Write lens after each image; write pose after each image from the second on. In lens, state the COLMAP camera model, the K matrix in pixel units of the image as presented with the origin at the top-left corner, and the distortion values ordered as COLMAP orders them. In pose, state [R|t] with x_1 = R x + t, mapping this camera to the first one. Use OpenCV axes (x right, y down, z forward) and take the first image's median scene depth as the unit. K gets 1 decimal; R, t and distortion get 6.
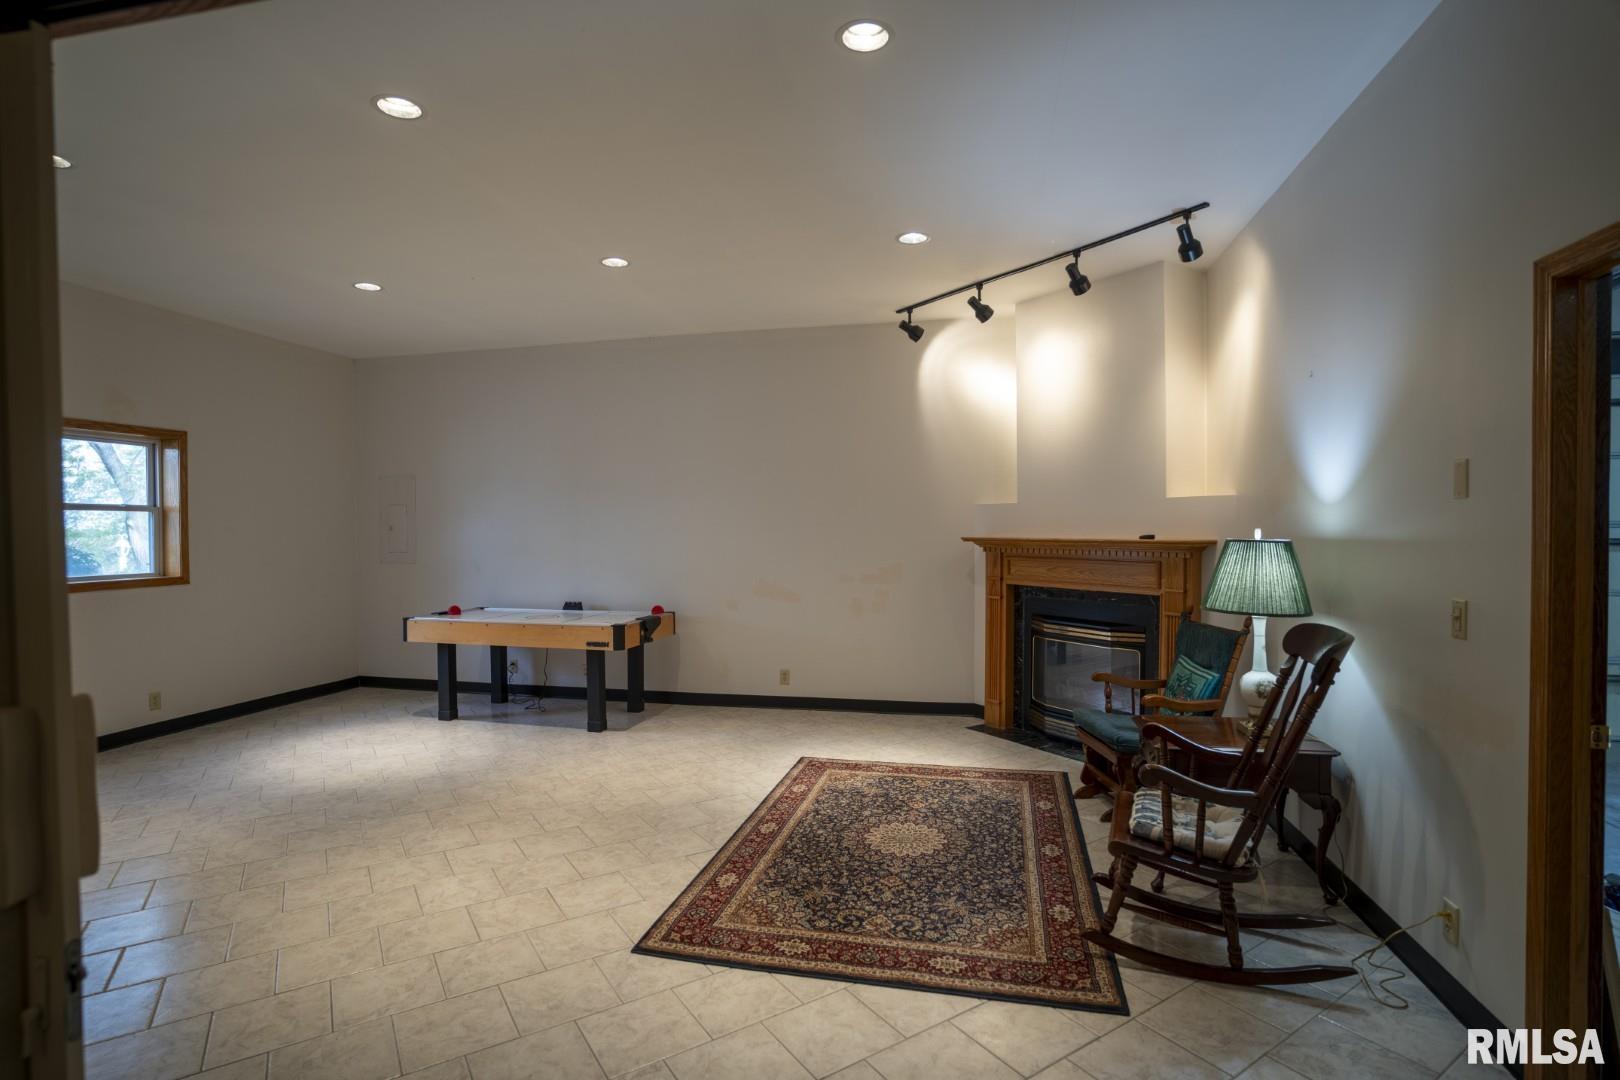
lens RADIAL K [[794.6, 0, 810.0], [0, 794.6, 540.0], [0, 0, 1]] dist [-0.059474, 0.000370]
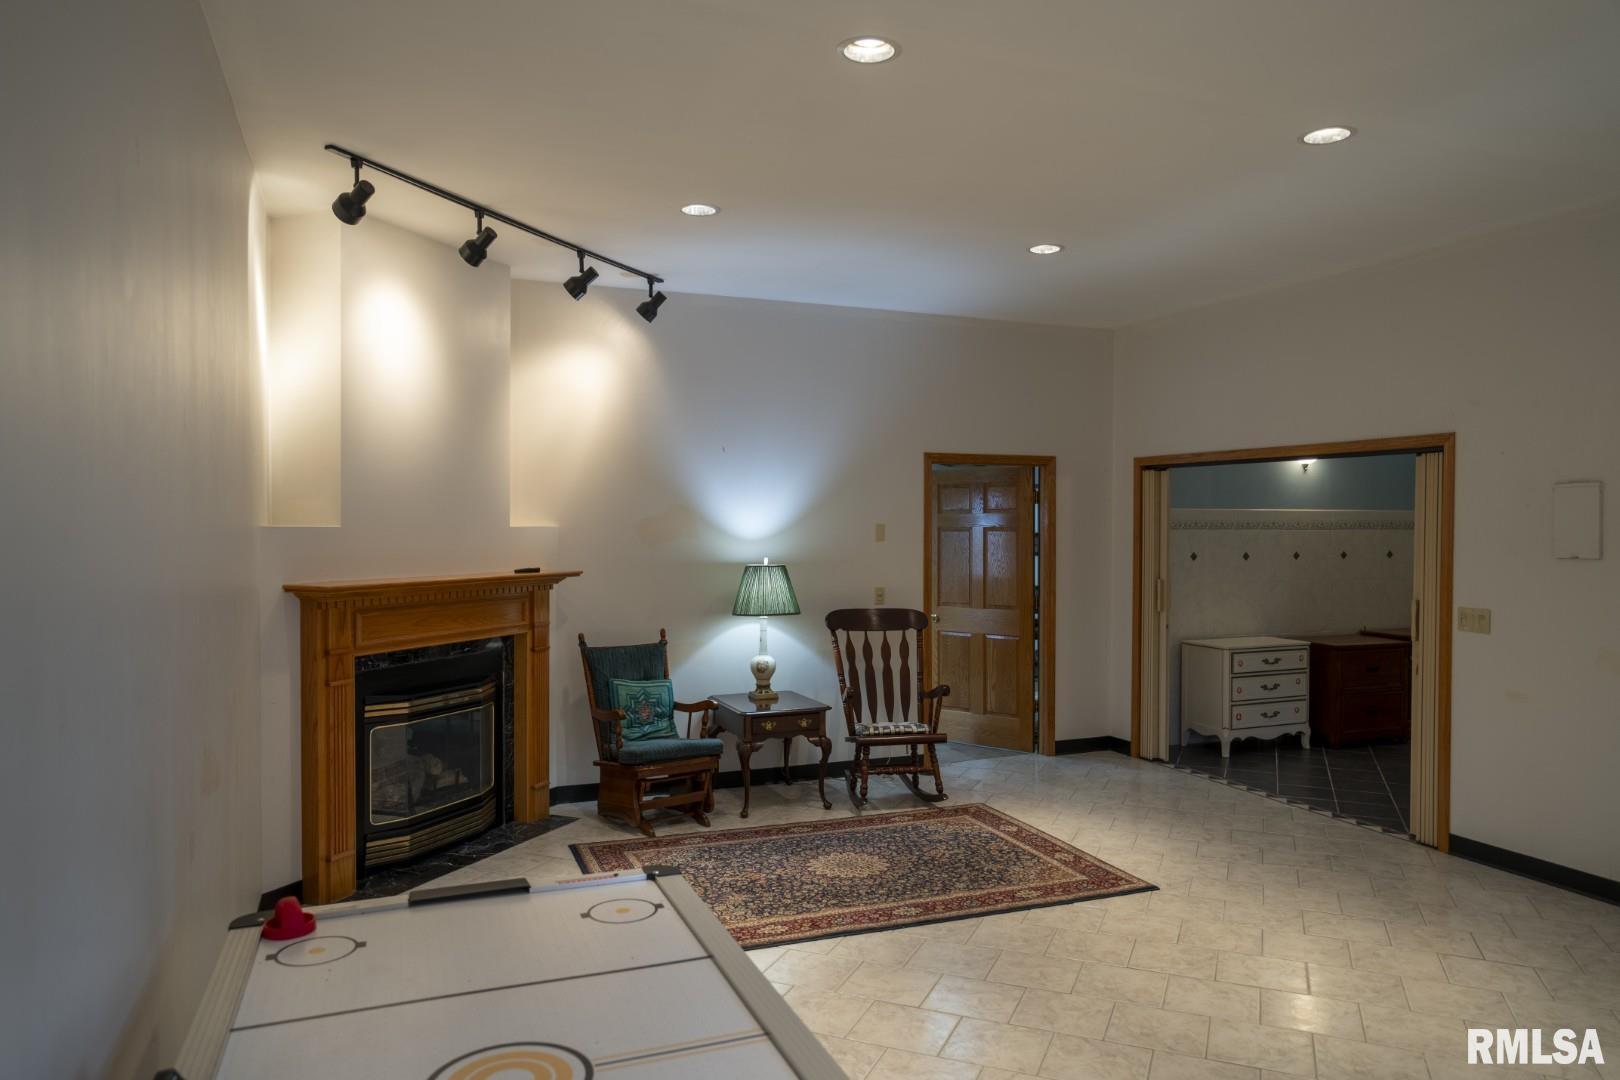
lens RADIAL K [[1103.6, 0, 810.0], [0, 1103.6, 540.0], [0, 0, 1]] dist [-0.001072, 0.000868]
pose [[-0.571966, -0.008879, 0.820229, -0.740585], [0.011471, 0.999757, 0.018821, -0.054349], [-0.820197, 0.020174, -0.571725, 1.328249]]
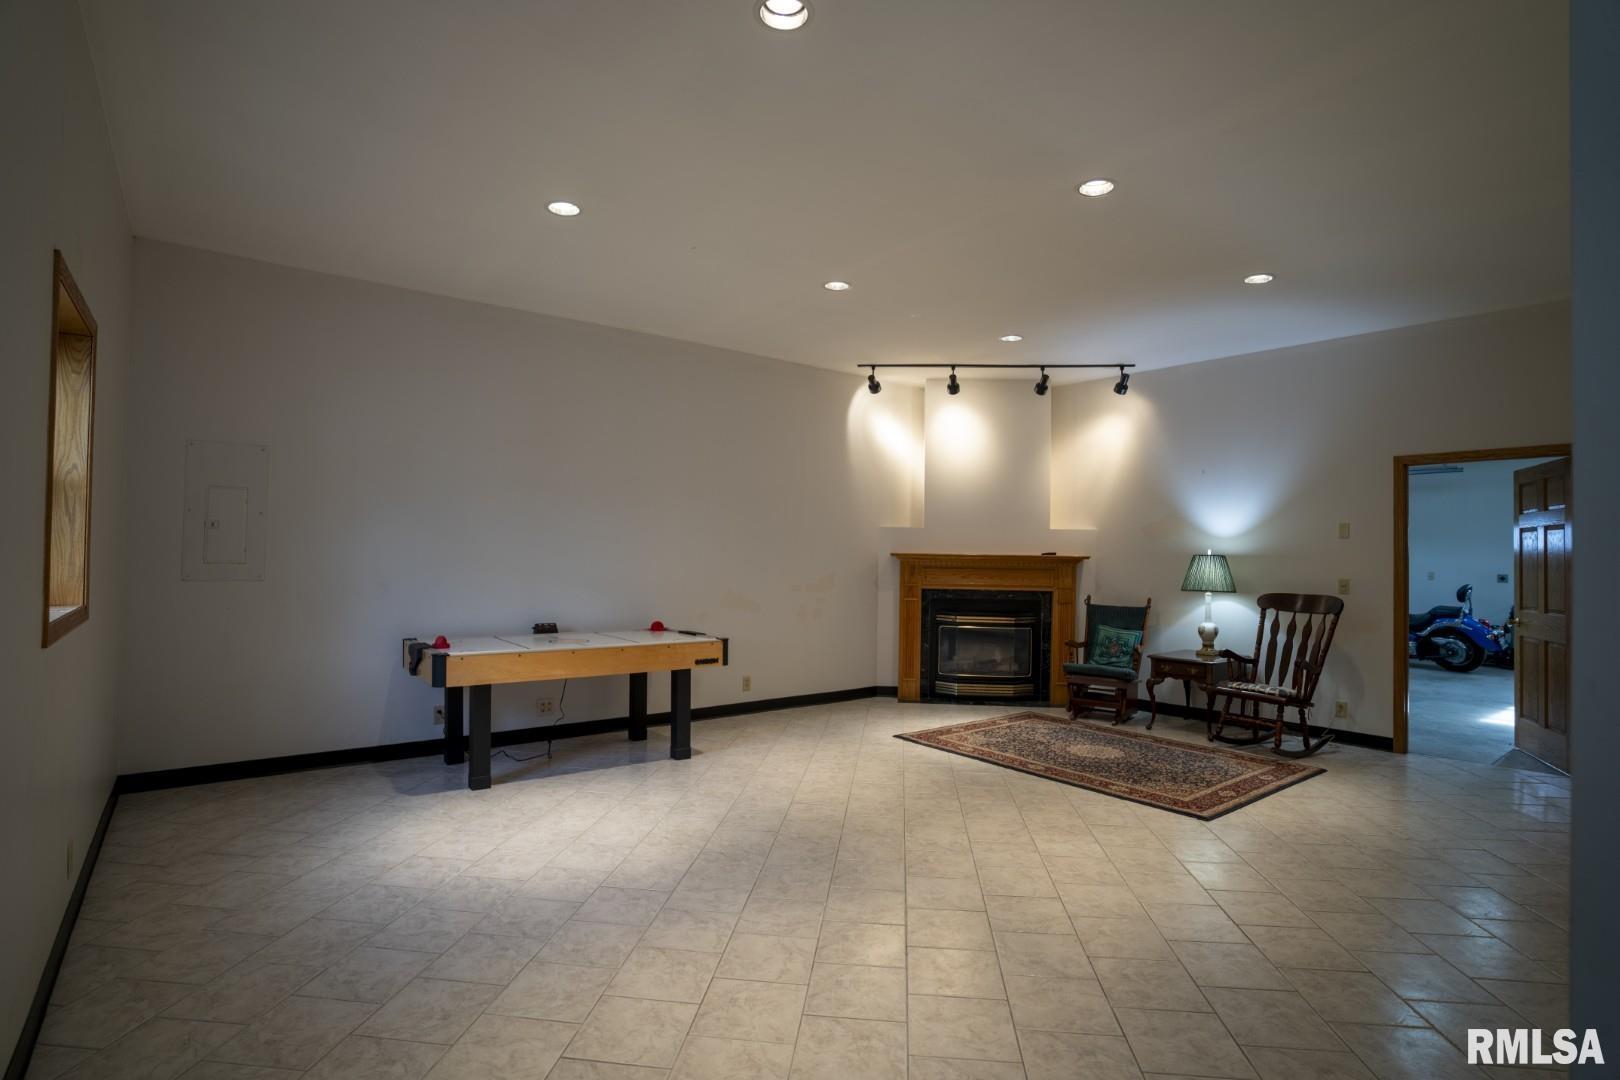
lens RADIAL K [[794.6, 0, 810.0], [0, 794.6, 540.0], [0, 0, 1]] dist [-0.059474, 0.000370]
pose [[0.634398, 0.026631, 0.772548, -0.996988], [-0.007170, 0.999566, -0.028569, 0.015099], [-0.772973, 0.012585, 0.634314, 0.330324]]
